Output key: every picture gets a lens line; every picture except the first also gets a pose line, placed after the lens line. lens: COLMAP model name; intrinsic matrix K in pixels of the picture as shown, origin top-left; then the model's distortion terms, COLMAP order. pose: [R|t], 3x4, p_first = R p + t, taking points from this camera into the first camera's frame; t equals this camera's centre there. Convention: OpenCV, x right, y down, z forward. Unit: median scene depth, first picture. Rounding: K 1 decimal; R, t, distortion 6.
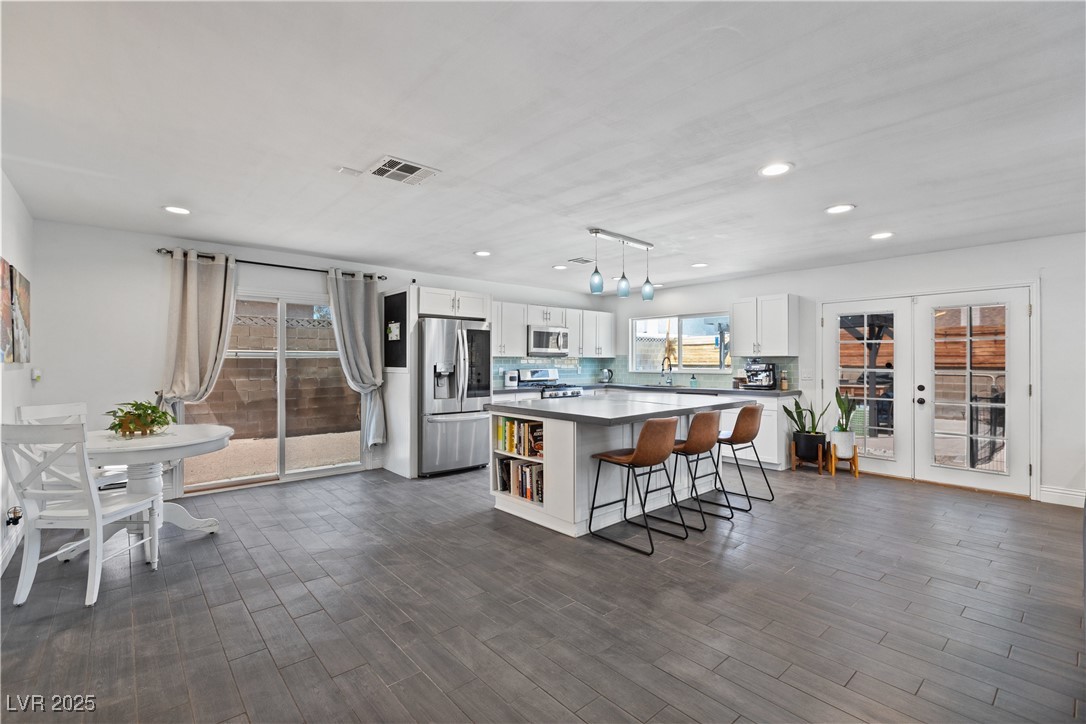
lens RADIAL K [[485.8, 0, 543.1], [0, 485.8, 360.7], [0, 0, 1]] dist [0.003695, -0.000031]
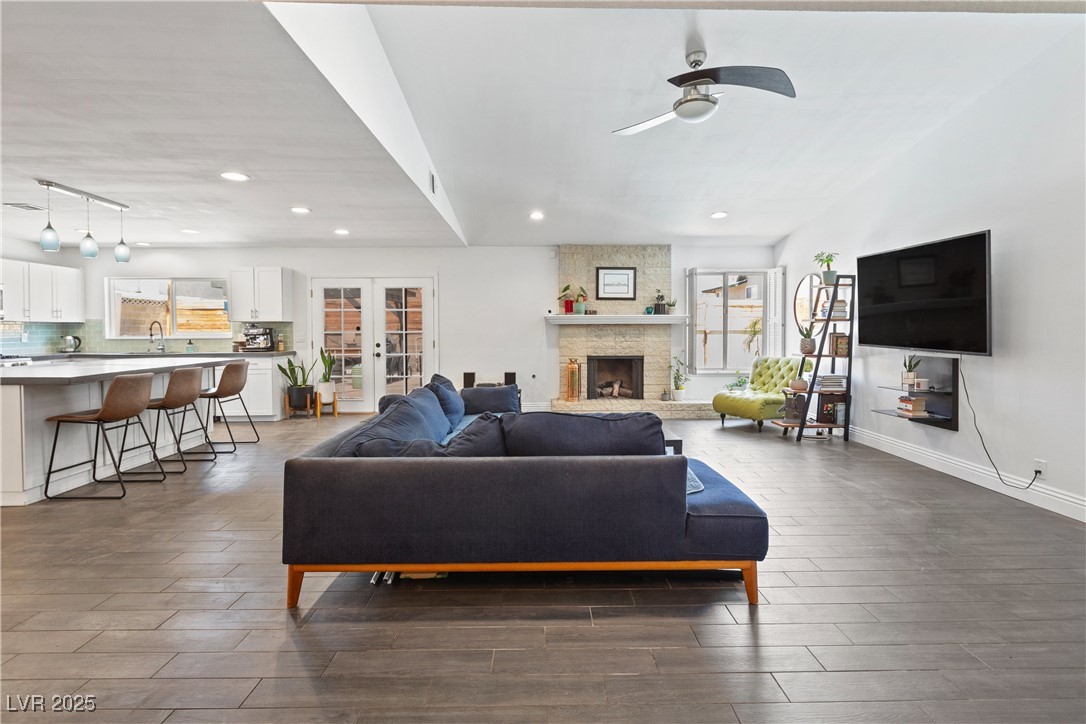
lens RADIAL K [[518.8, 0, 545.7], [0, 518.8, 340.9], [0, 0, 1]] dist [0.001174, -0.000664]
pose [[0.649622, -0.019870, 0.759997, -0.027025], [0.002015, 0.999700, 0.024415, 0.009519], [-0.760254, -0.014329, 0.649467, -0.307530]]
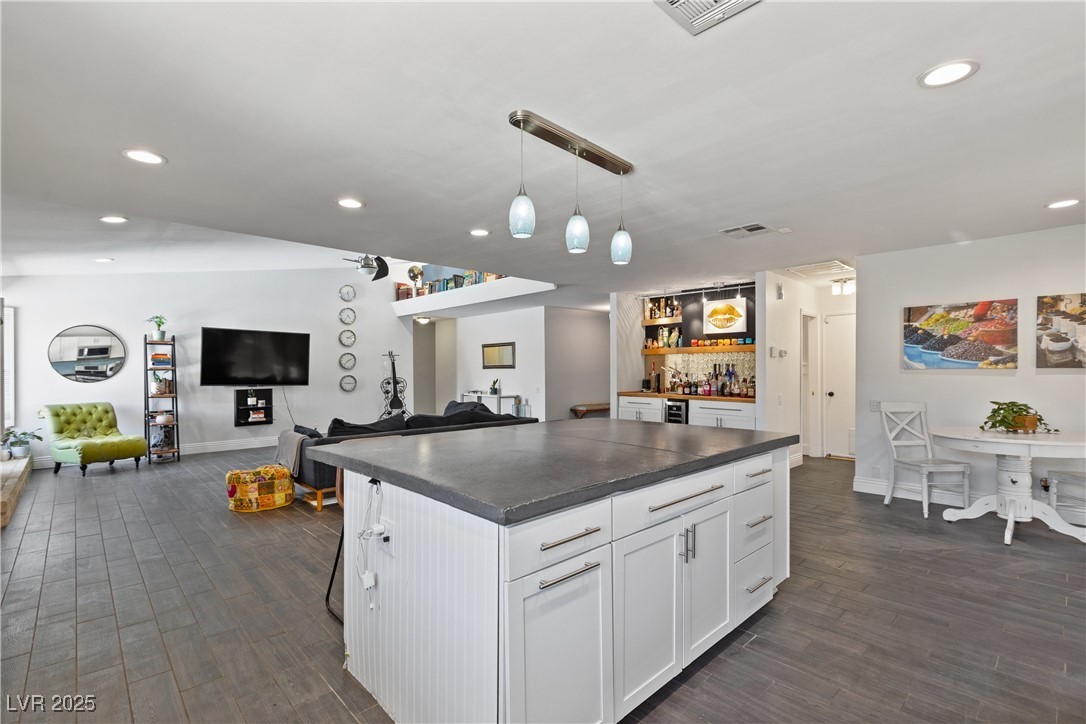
lens RADIAL K [[499.1, 0, 537.7], [0, 499.1, 370.5], [0, 0, 1]] dist [0.003443, 0.000457]
pose [[-0.999510, 0.002557, -0.031212, 0.201954], [0.002635, 0.999993, -0.002468, 0.005207], [0.031206, -0.002549, -0.999510, 1.390258]]
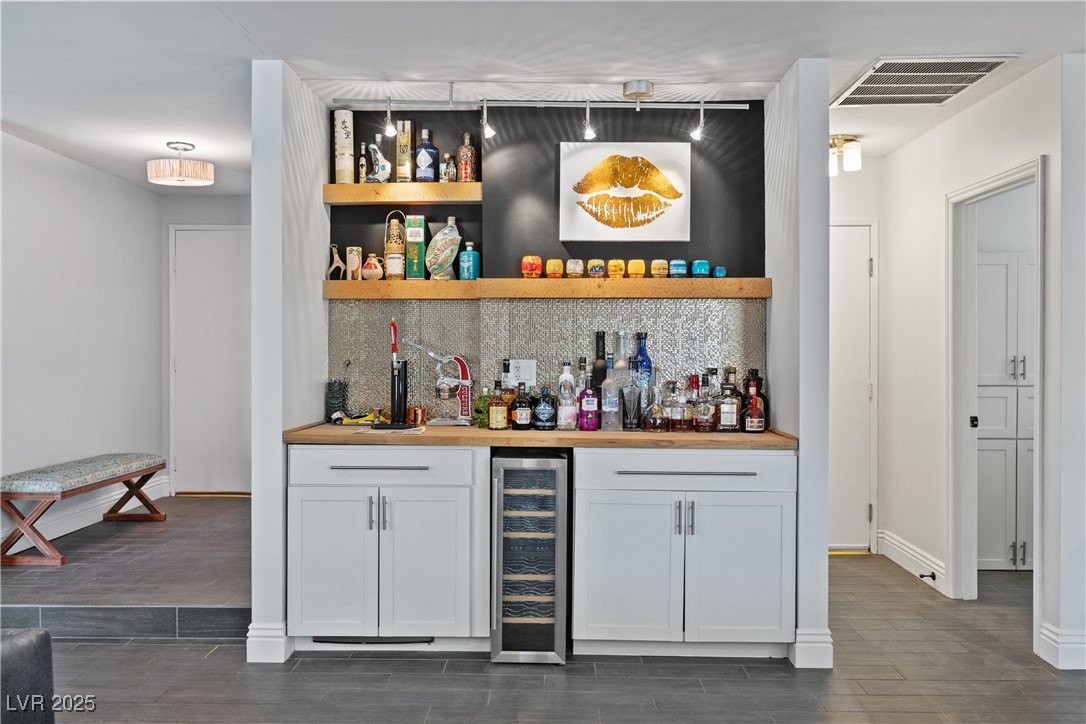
lens RADIAL K [[867.6, 0, 541.9], [0, 867.6, 353.3], [0, 0, 1]] dist [-0.002506, 0.003949]
pose [[-0.673120, 0.002168, -0.739530, 0.291762], [0.001612, 0.999998, 0.001465, 0.003169], [0.739532, -0.000206, -0.673122, 0.544753]]
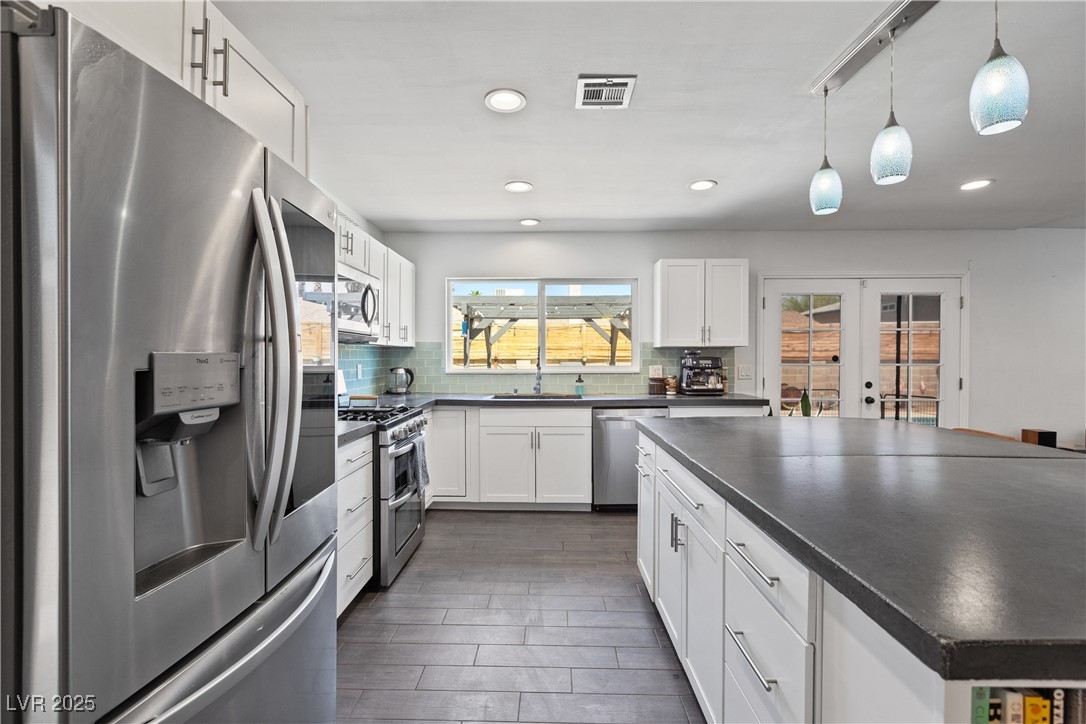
lens RADIAL K [[489.4, 0, 542.0], [0, 489.4, 365.0], [0, 0, 1]] dist [-0.000507, 0.000034]
pose [[0.672263, -0.012641, 0.740204, -0.260702], [-0.002574, 0.999808, 0.019412, 0.004971], [-0.740308, -0.014955, 0.672102, 0.846415]]
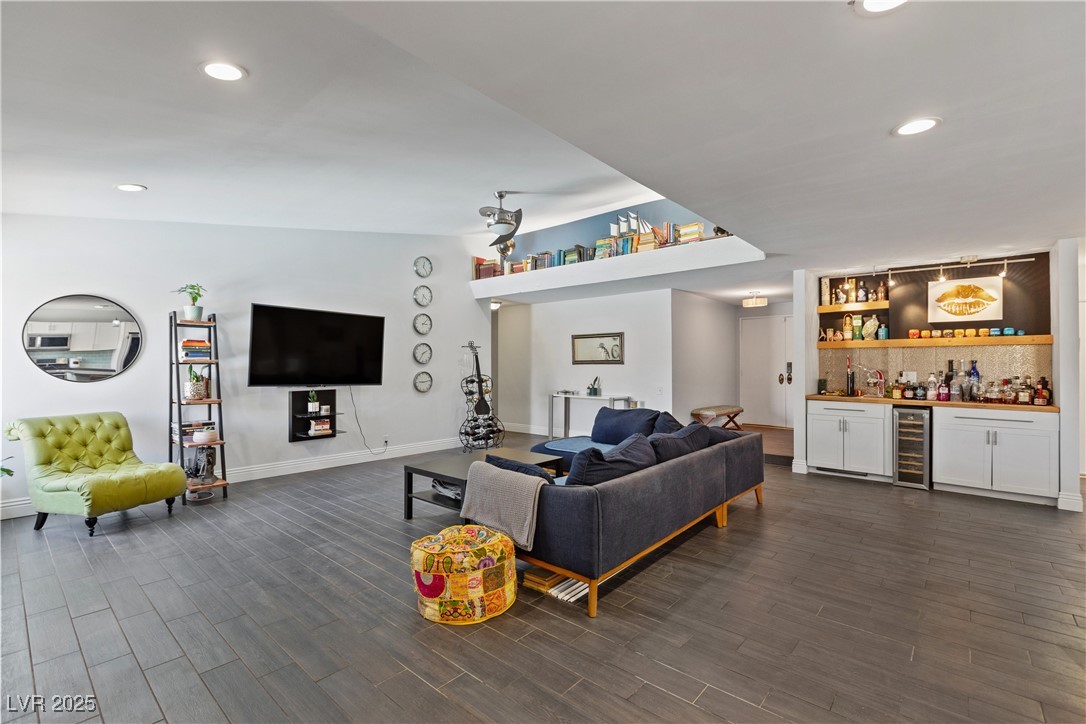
lens RADIAL K [[485.8, 0, 543.1], [0, 485.8, 360.7], [0, 0, 1]] dist [0.003695, -0.000031]
pose [[-0.991229, -0.004728, -0.132074, 0.675424], [-0.002911, 0.999898, -0.013952, 0.003105], [0.132126, -0.013445, -0.991142, 0.971316]]
